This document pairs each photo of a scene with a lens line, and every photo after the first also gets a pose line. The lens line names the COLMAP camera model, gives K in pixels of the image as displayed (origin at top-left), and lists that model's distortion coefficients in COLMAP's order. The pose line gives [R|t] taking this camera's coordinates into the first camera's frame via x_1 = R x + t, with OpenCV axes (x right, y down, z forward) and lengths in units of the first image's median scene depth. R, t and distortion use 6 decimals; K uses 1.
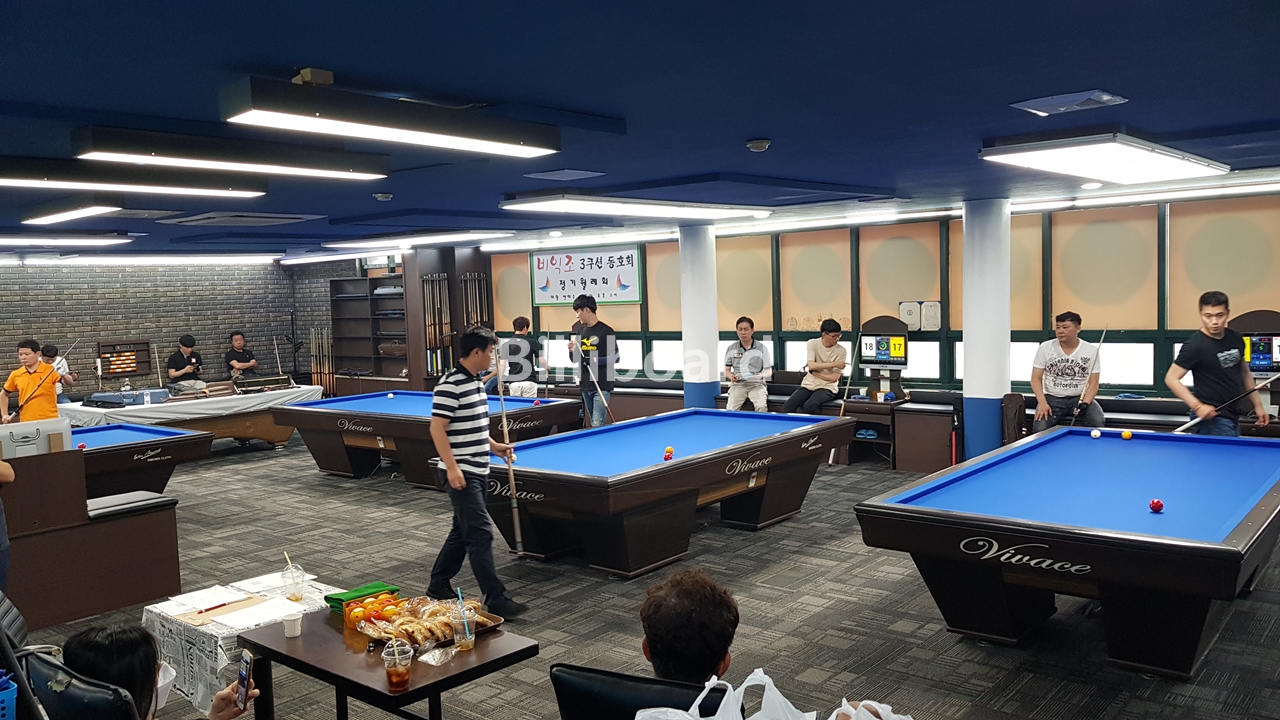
lens RADIAL K [[990.9, 0, 639.6], [0, 990.9, 357.2], [0, 0, 1]] dist [0.069591, -0.113636]
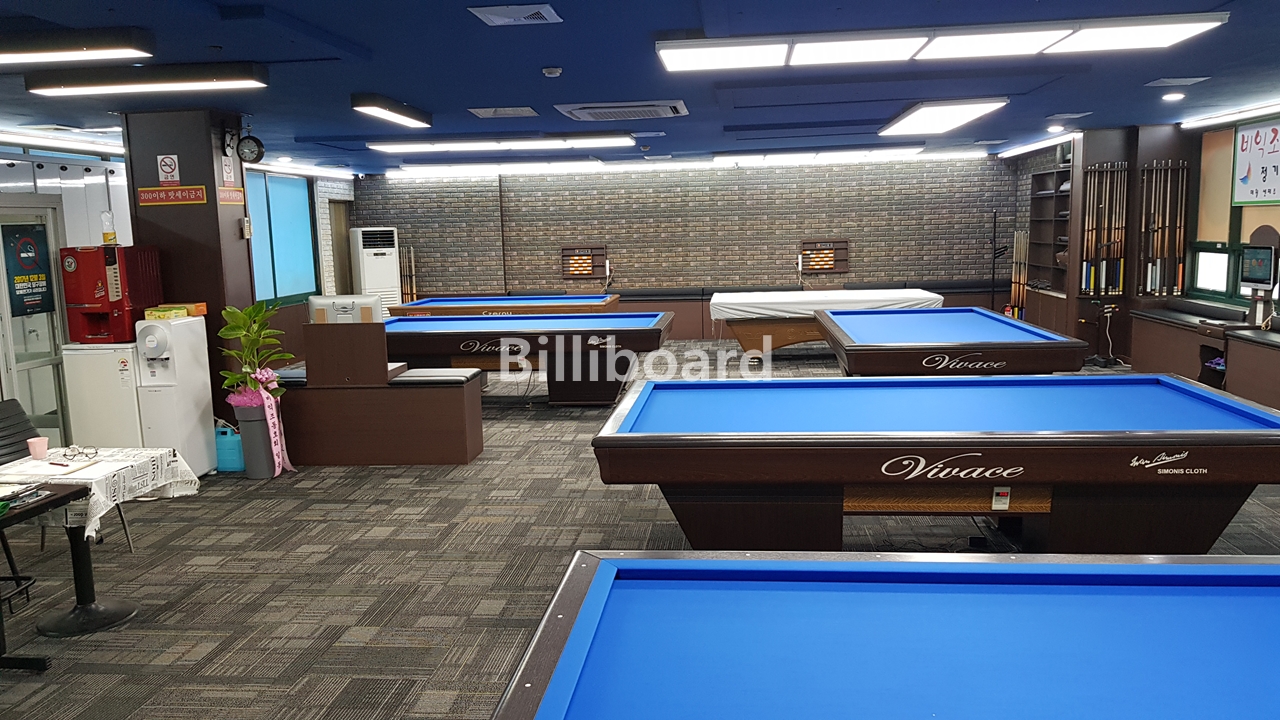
lens RADIAL K [[990.9, 0, 644.1], [0, 990.9, 366.4], [0, 0, 1]] dist [0.069591, -0.113636]
pose [[0.564253, 0.136230, -0.814285, 0.377887], [-0.050561, 0.990143, 0.130616, -0.016543], [0.824052, -0.032530, 0.565579, 0.399372]]
